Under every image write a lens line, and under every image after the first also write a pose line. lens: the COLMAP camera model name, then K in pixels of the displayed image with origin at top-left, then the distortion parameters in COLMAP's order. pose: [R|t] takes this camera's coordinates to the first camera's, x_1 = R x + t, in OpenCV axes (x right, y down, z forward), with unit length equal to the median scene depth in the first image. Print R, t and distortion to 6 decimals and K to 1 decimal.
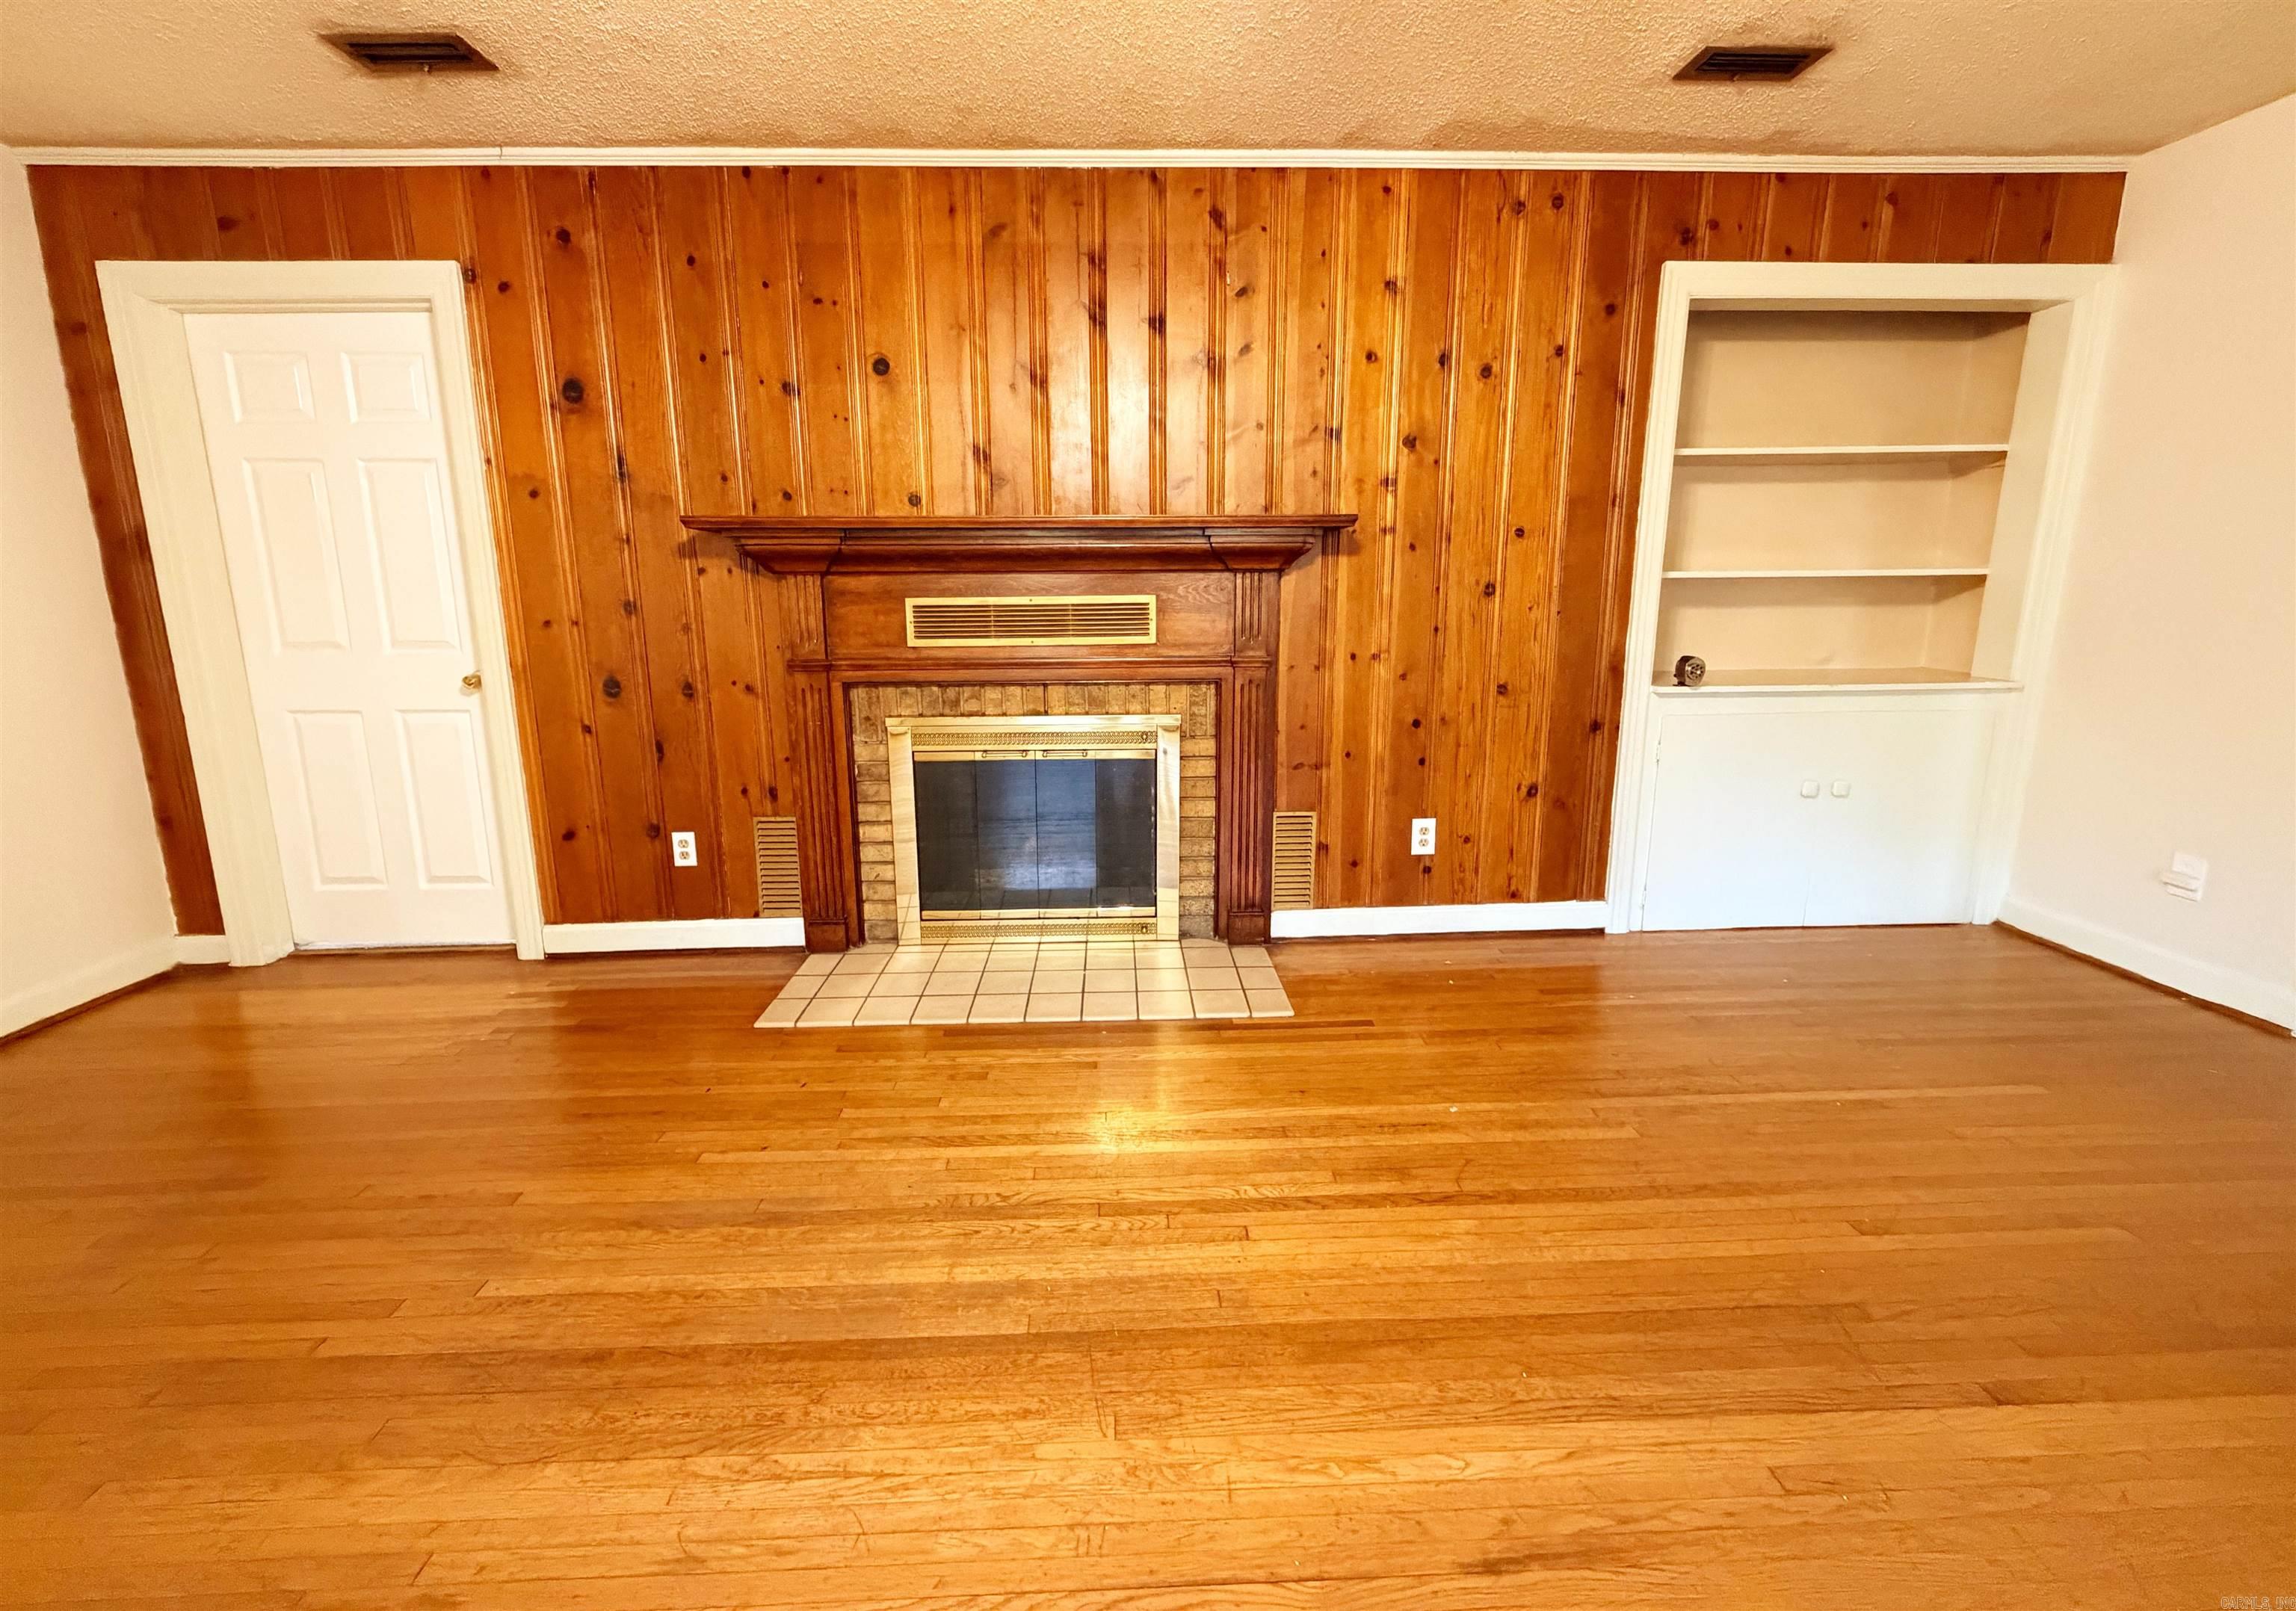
lens RADIAL K [[909.2, 0, 1146.4], [0, 909.2, 749.1], [0, 0, 1]] dist [0.000099, -0.000365]
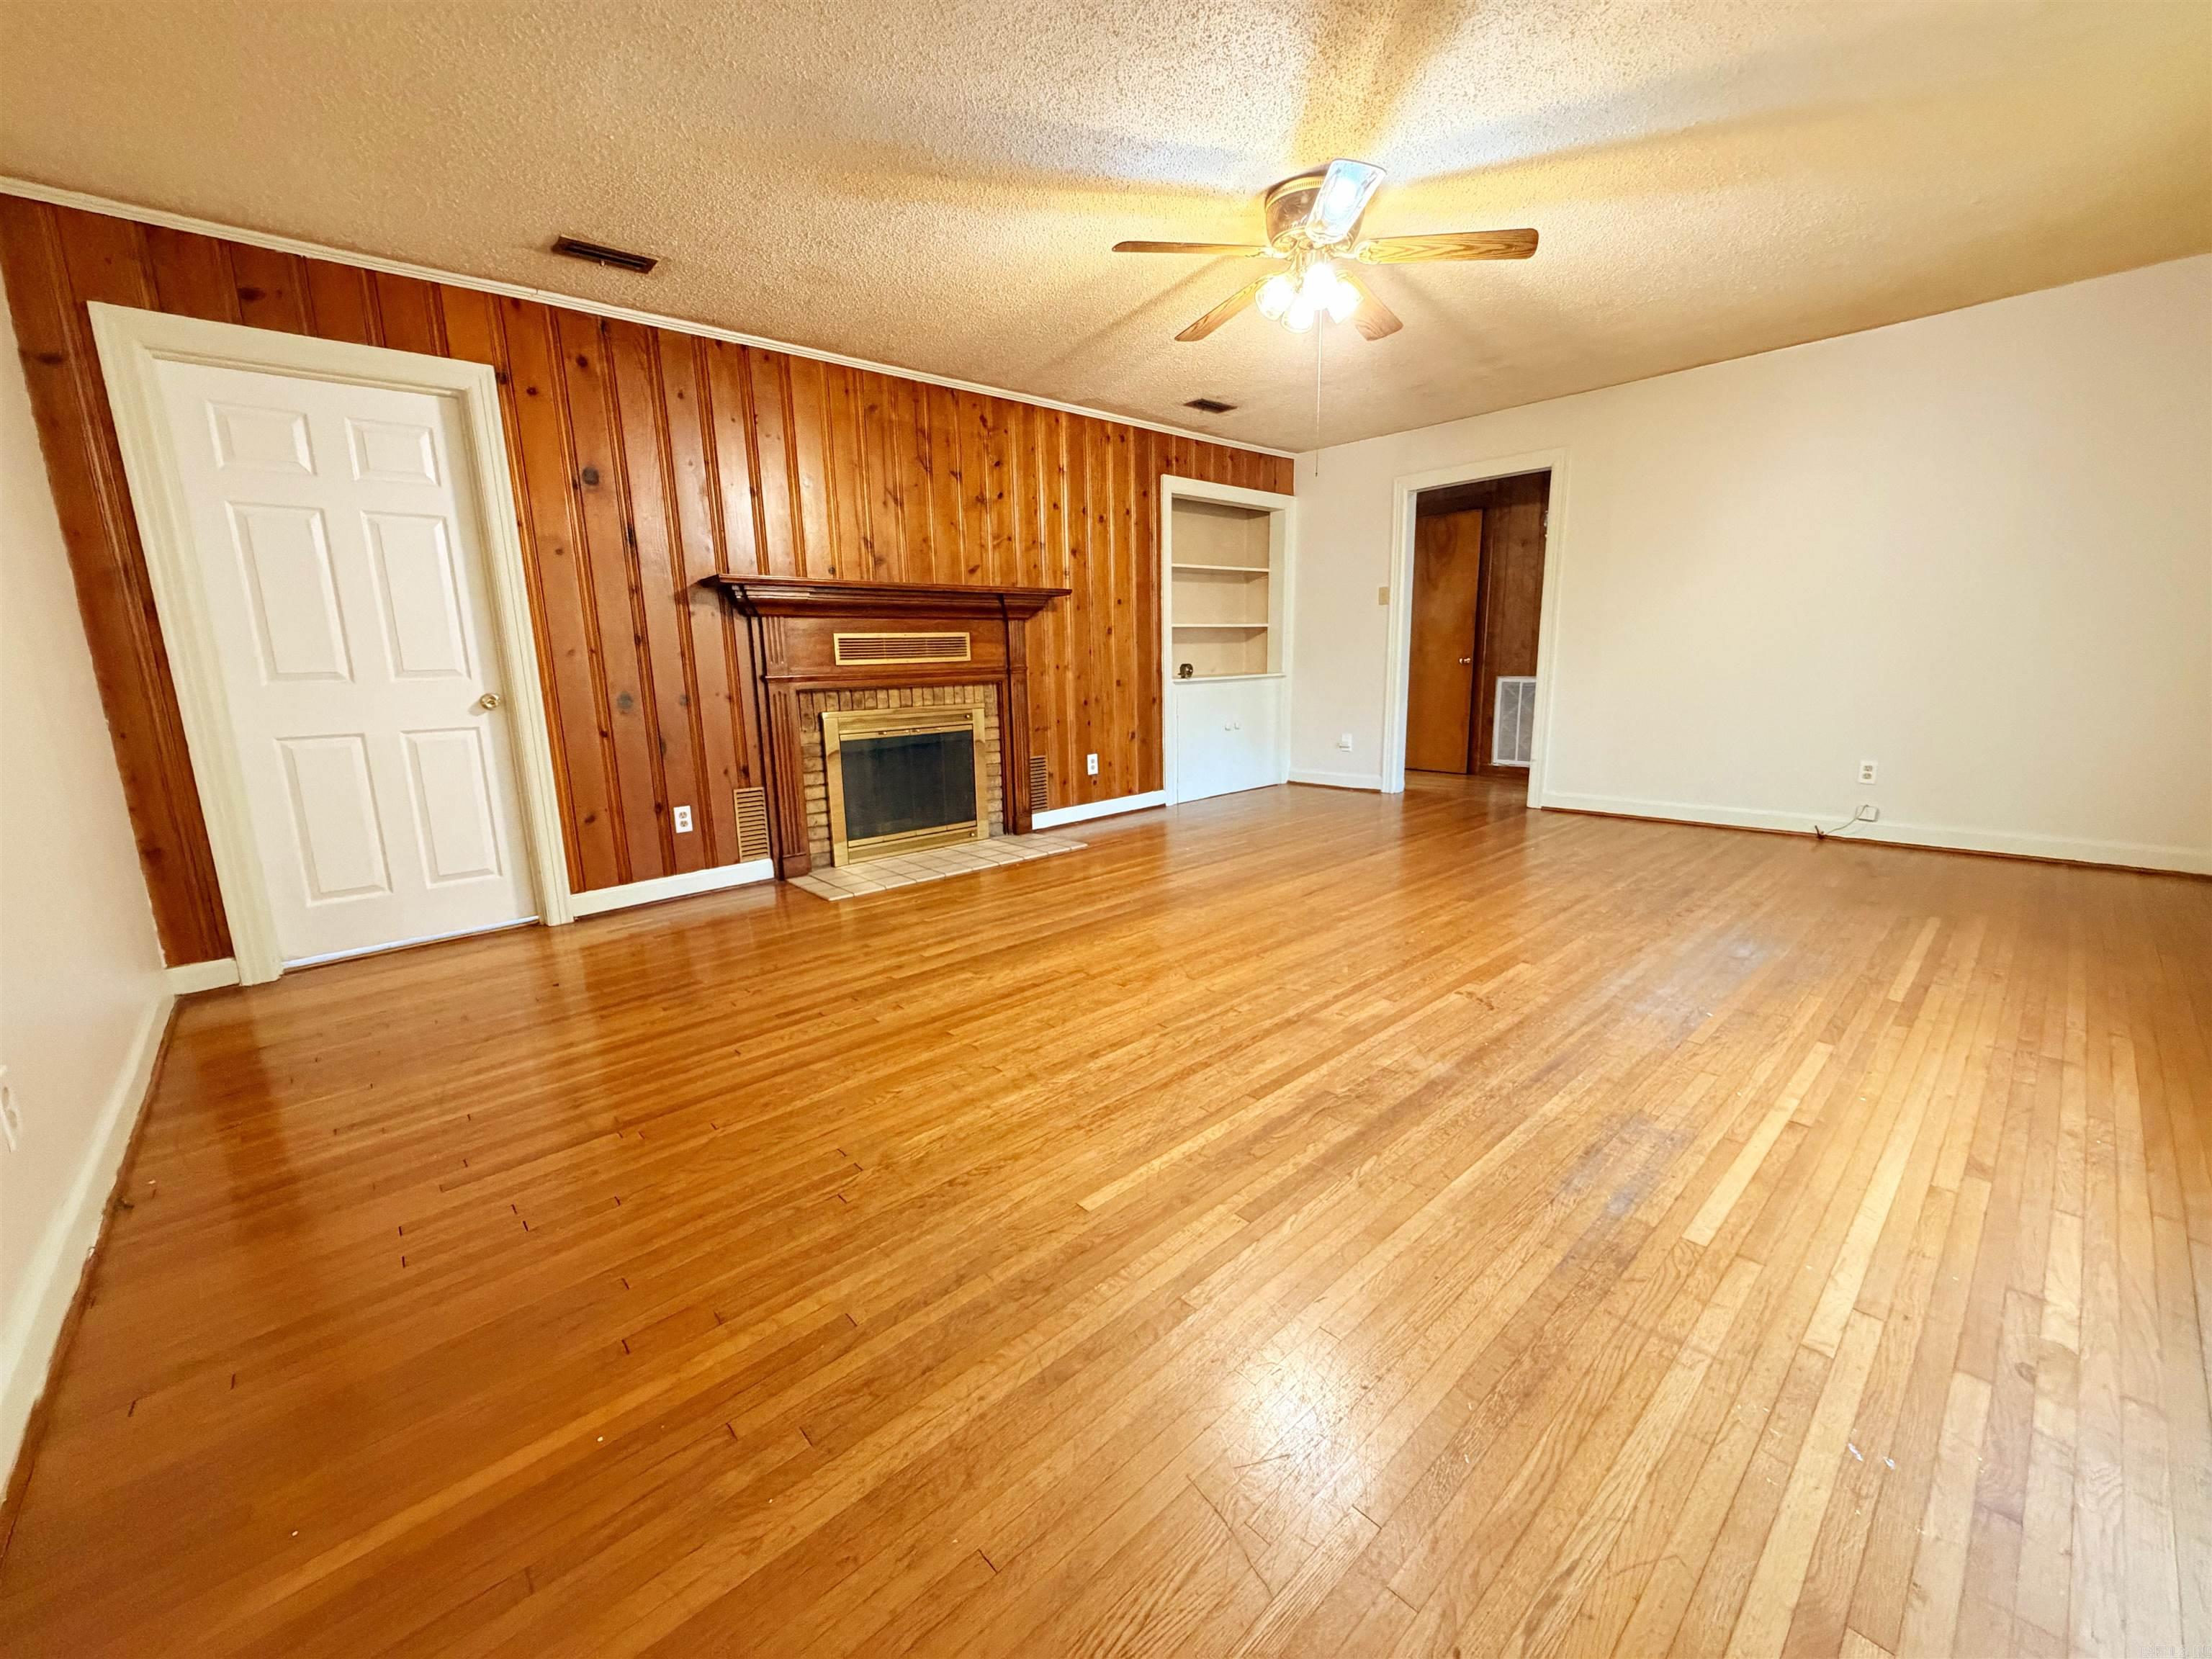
lens RADIAL K [[880.0, 0, 1106.0], [0, 880.0, 829.5], [0, 0, 1]] dist [-0.001624, -0.000239]
pose [[0.760754, -0.137954, 0.634210, -0.880715], [0.135352, 0.989387, 0.052853, 0.144076], [-0.634770, 0.045633, 0.771352, -0.424621]]
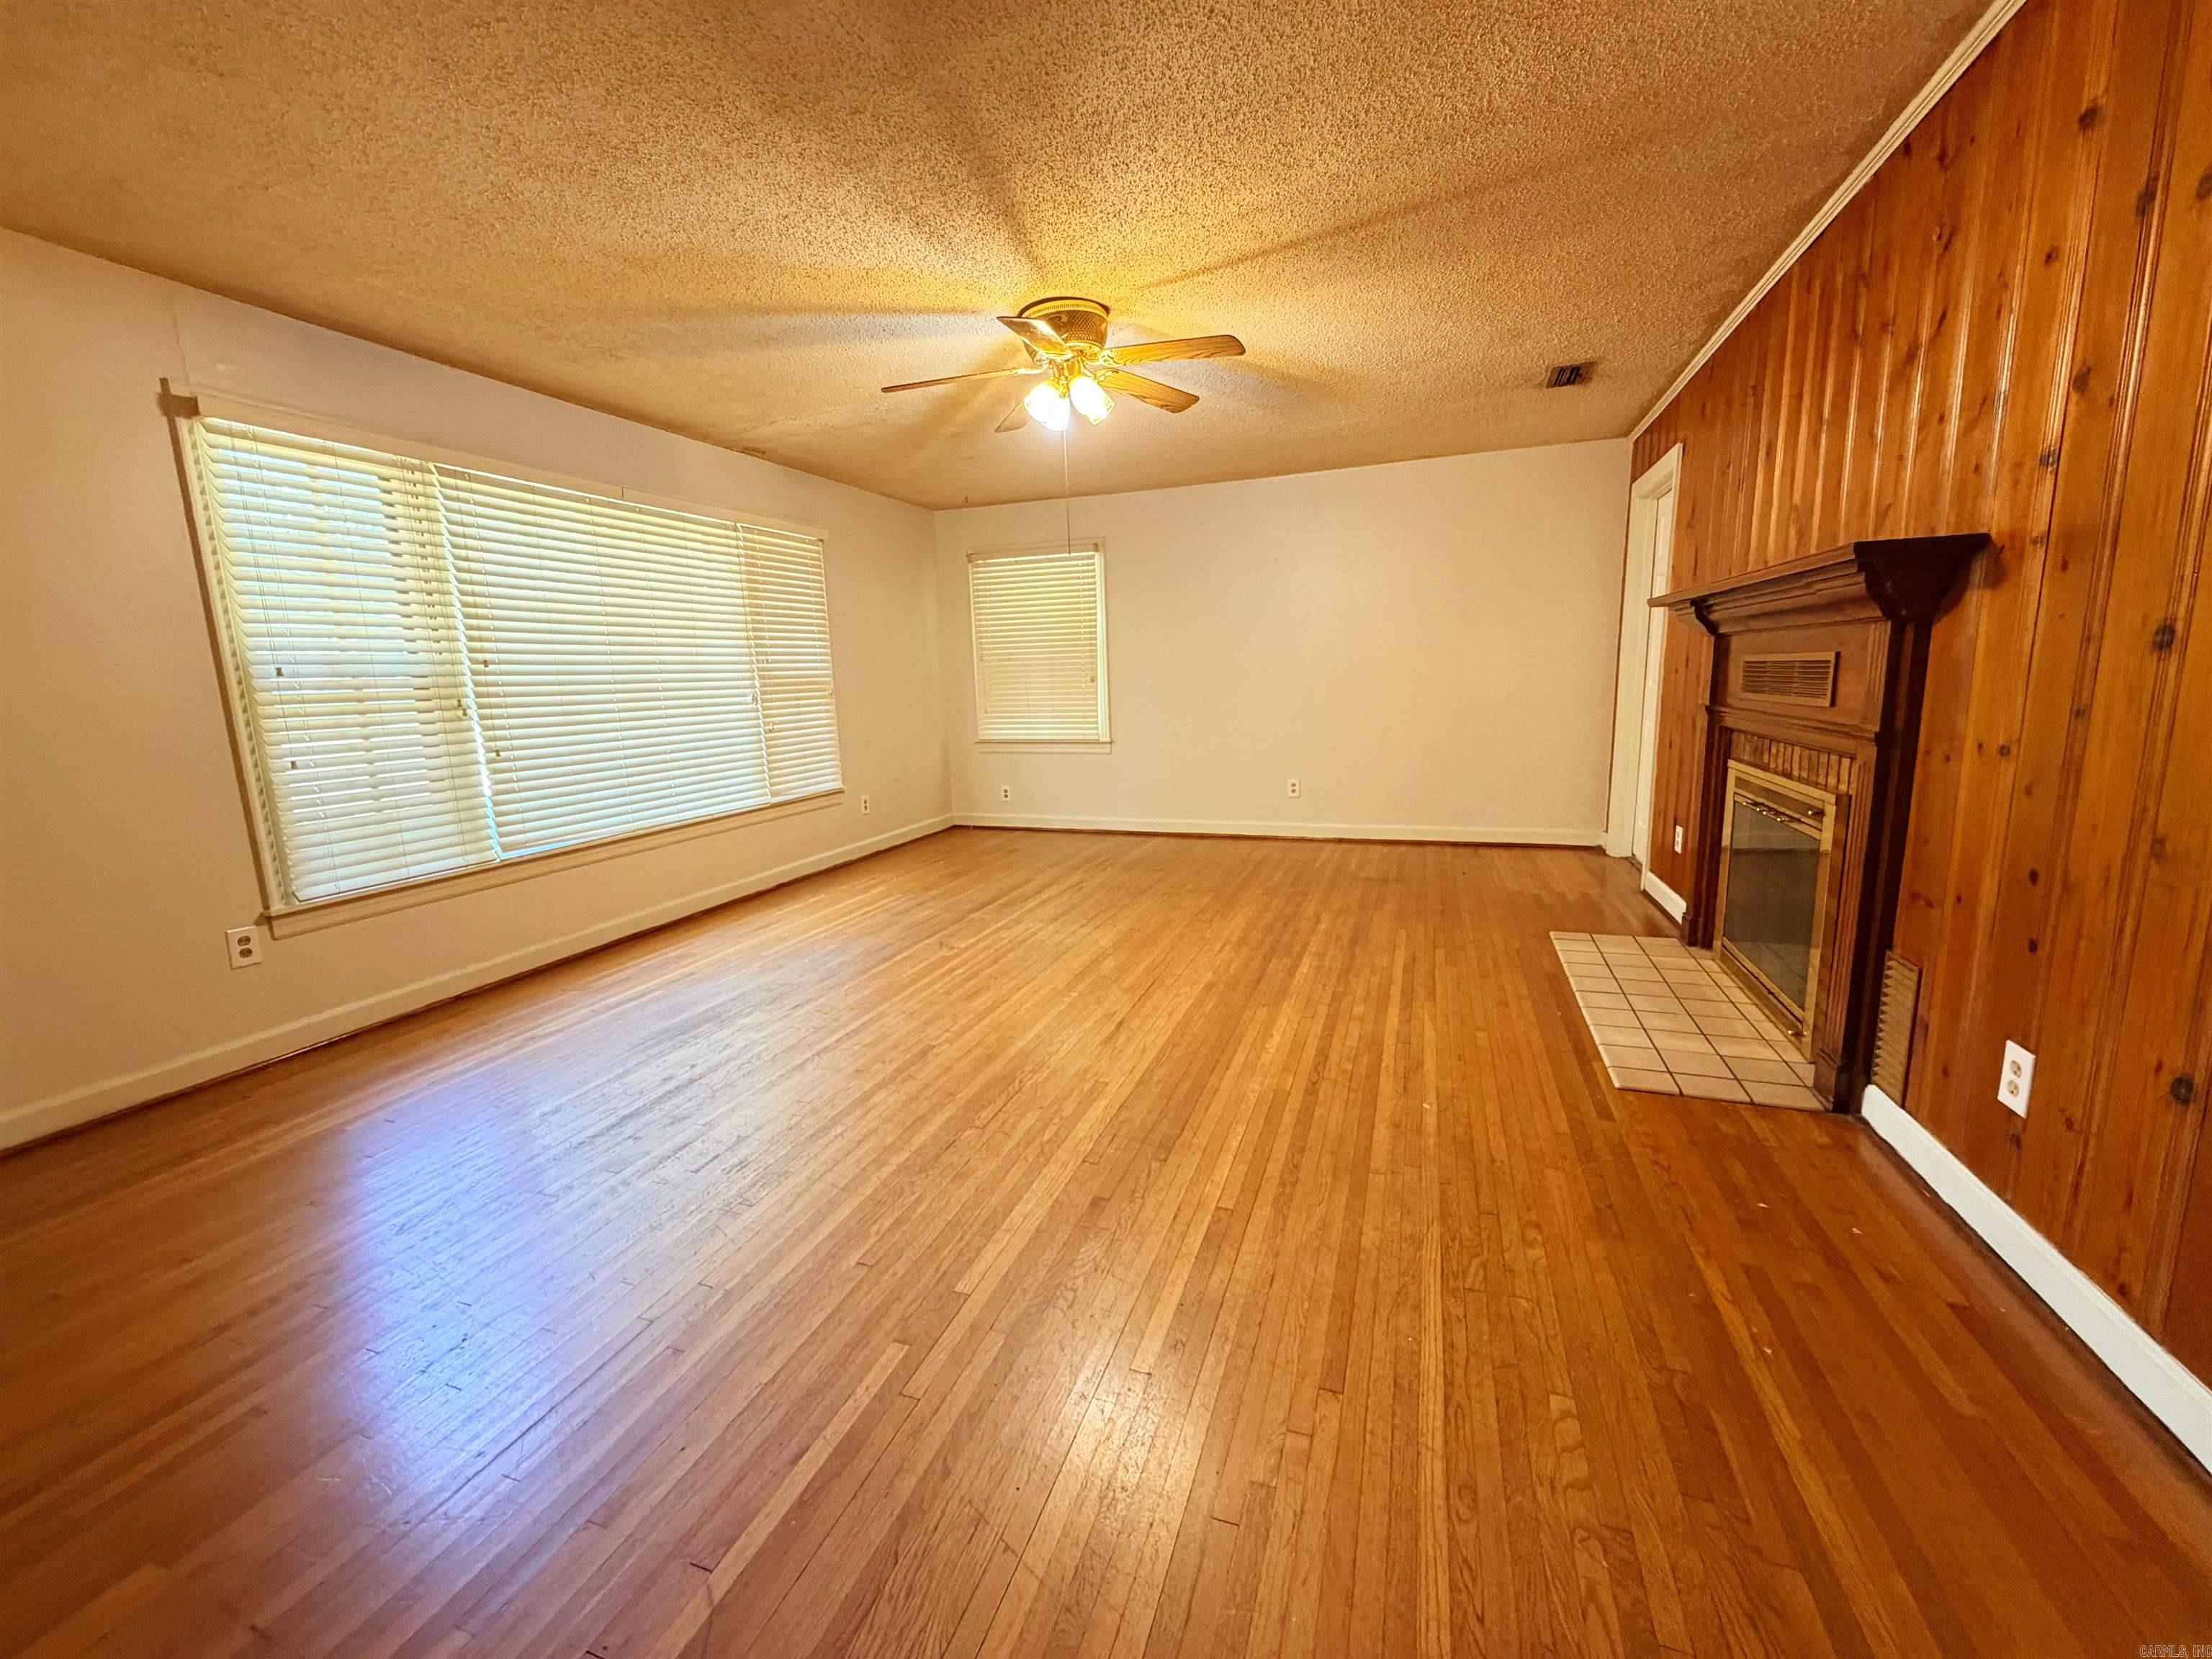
lens RADIAL K [[880.0, 0, 1106.0], [0, 880.0, 829.5], [0, 0, 1]] dist [-0.001624, -0.000239]
pose [[-0.376373, 0.179263, -0.908960, 1.037941], [-0.133096, 0.960463, 0.244531, -0.116388], [0.916858, 0.213014, -0.337634, 0.664999]]
